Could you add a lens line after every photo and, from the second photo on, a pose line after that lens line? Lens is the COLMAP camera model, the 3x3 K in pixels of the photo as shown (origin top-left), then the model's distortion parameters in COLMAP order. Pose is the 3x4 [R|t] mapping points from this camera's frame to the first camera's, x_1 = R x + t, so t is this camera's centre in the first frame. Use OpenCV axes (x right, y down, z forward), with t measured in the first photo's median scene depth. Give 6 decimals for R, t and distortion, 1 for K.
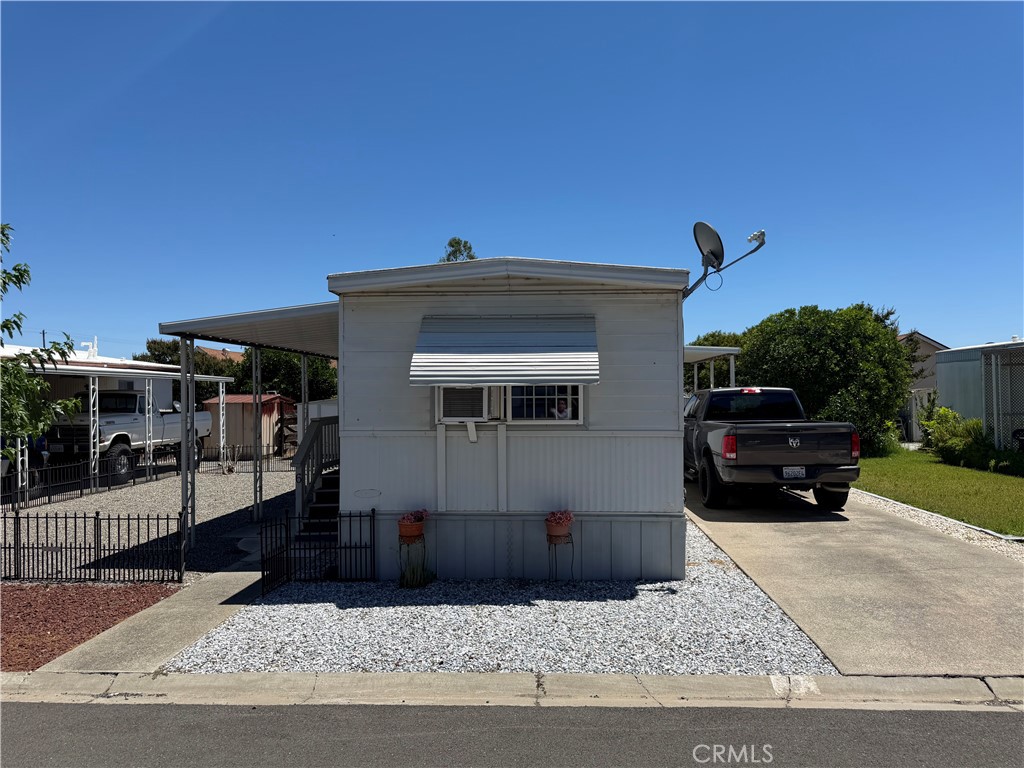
lens RADIAL K [[695.2, 0, 512.0], [0, 695.2, 384.0], [0, 0, 1]] dist [0.056828, -0.069492]
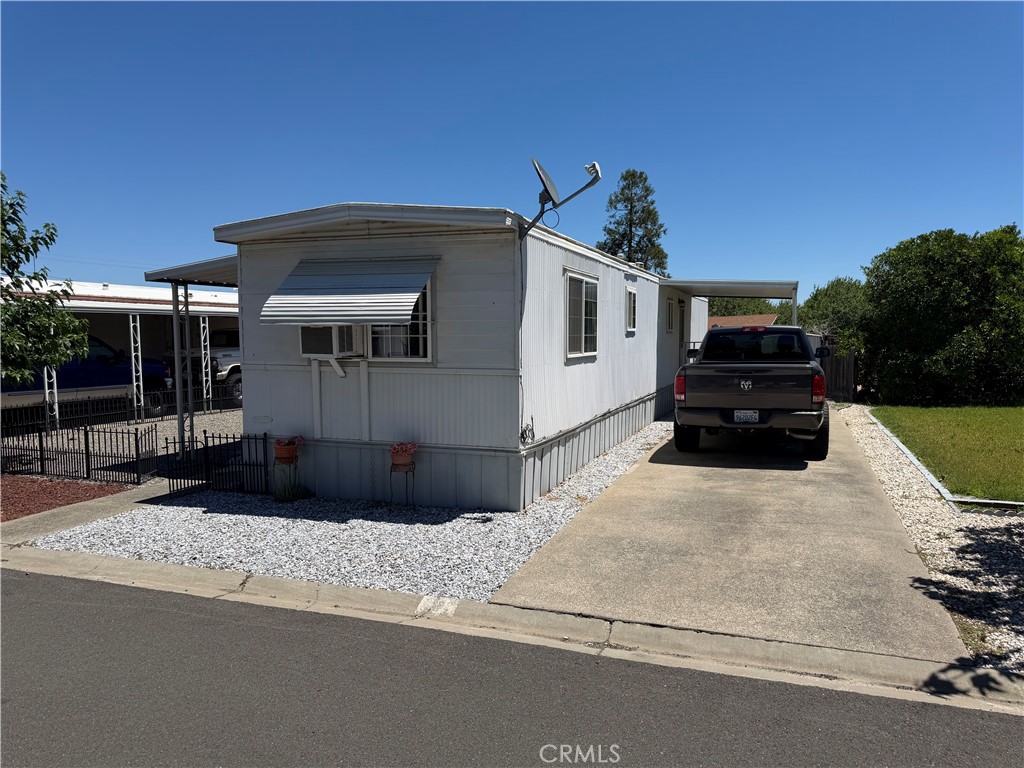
lens RADIAL K [[694.6, 0, 518.1], [0, 694.6, 384.2], [0, 0, 1]] dist [0.063892, -0.086589]
pose [[0.957870, 0.023281, -0.286256, 0.528996], [0.002384, 0.996030, 0.088982, -0.001584], [0.287191, -0.085915, 0.954012, 0.031670]]
